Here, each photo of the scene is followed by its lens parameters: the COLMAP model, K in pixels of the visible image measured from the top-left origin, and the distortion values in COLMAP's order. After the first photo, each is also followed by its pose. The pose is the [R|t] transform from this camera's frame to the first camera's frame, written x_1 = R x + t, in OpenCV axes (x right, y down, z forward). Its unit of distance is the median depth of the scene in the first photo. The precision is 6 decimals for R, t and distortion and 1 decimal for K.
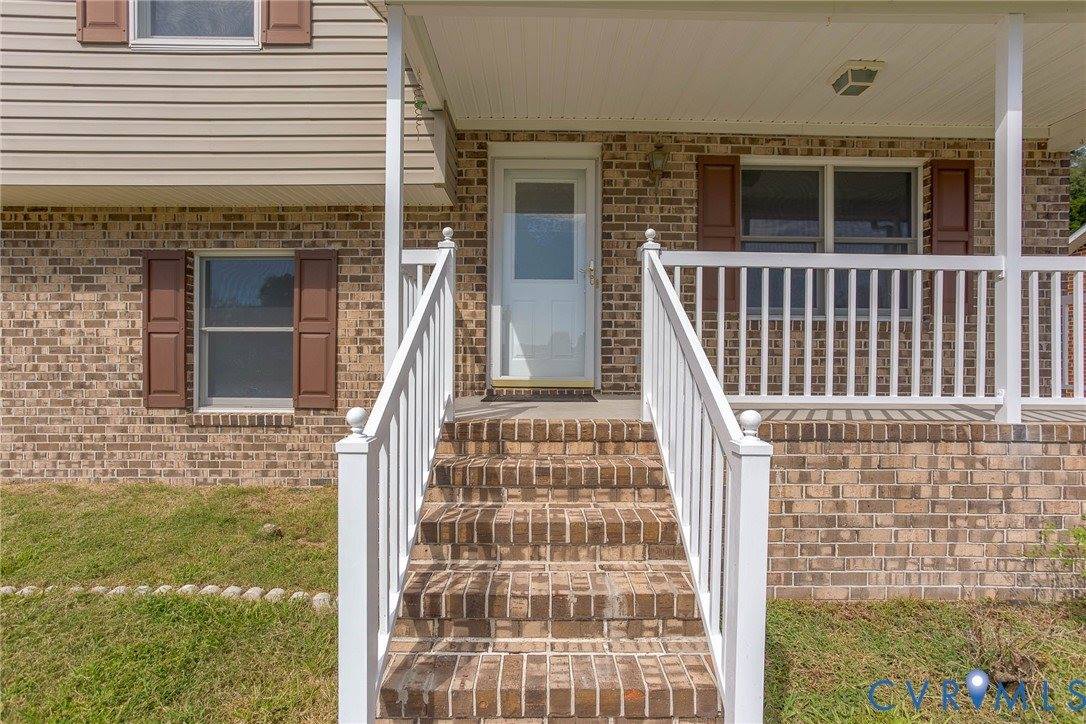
lens RADIAL K [[553.4, 0, 559.0], [0, 553.4, 366.3], [0, 0, 1]] dist [-0.059976, 0.038384]
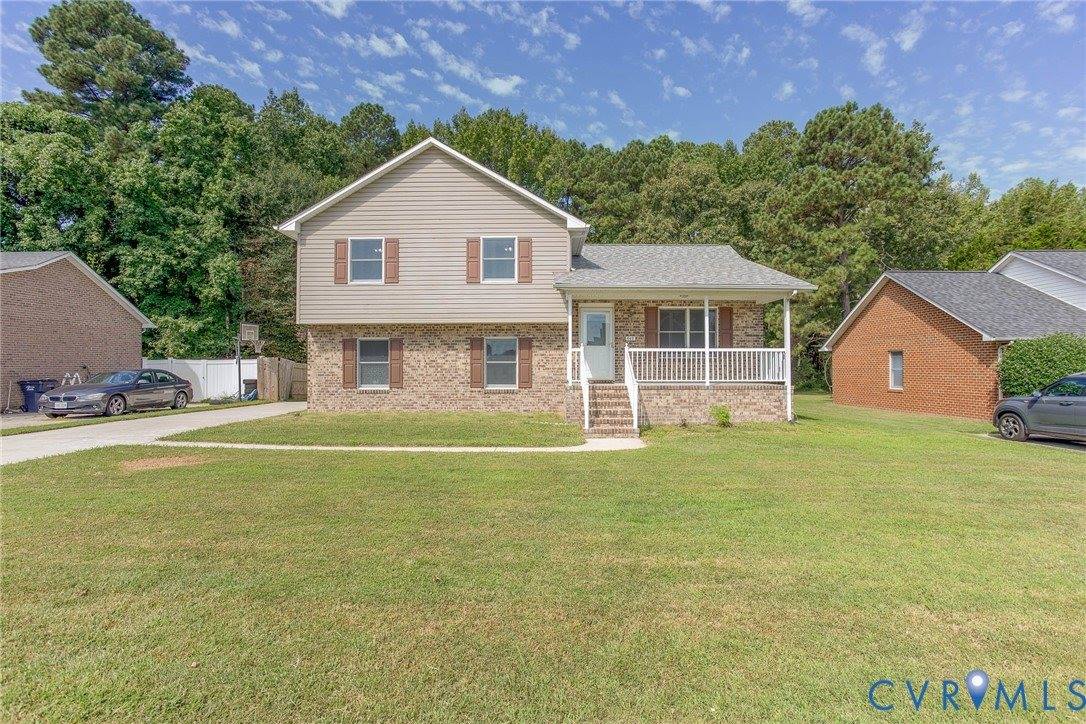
lens RADIAL K [[553.4, 0, 559.0], [0, 553.4, 366.3], [0, 0, 1]] dist [-0.059976, 0.038384]
pose [[0.999953, -0.004764, -0.008495, -0.220481], [0.004633, 0.999871, -0.015384, 0.005571], [0.008567, 0.015344, 0.999846, -2.221078]]
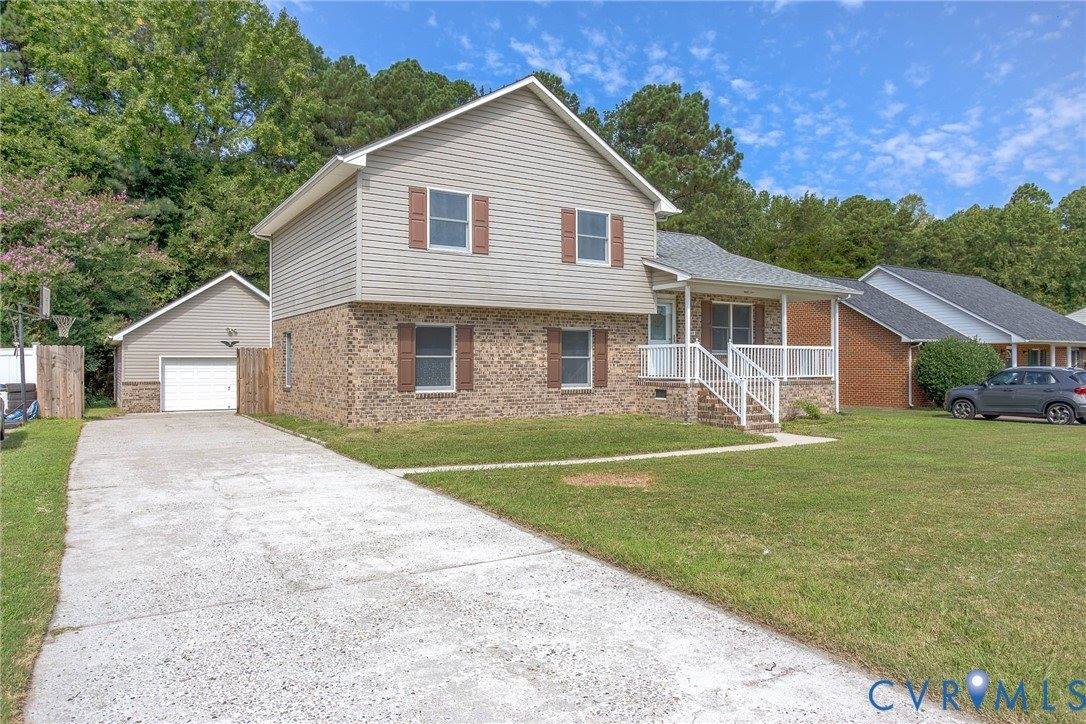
lens RADIAL K [[739.6, 0, 593.0], [0, 739.6, 364.2], [0, 0, 1]] dist [-0.006301, -0.000946]
pose [[0.823158, -0.004109, 0.567798, -2.608729], [0.009157, 0.999940, -0.006039, -0.012631], [-0.567739, 0.010170, 0.823146, -2.054466]]
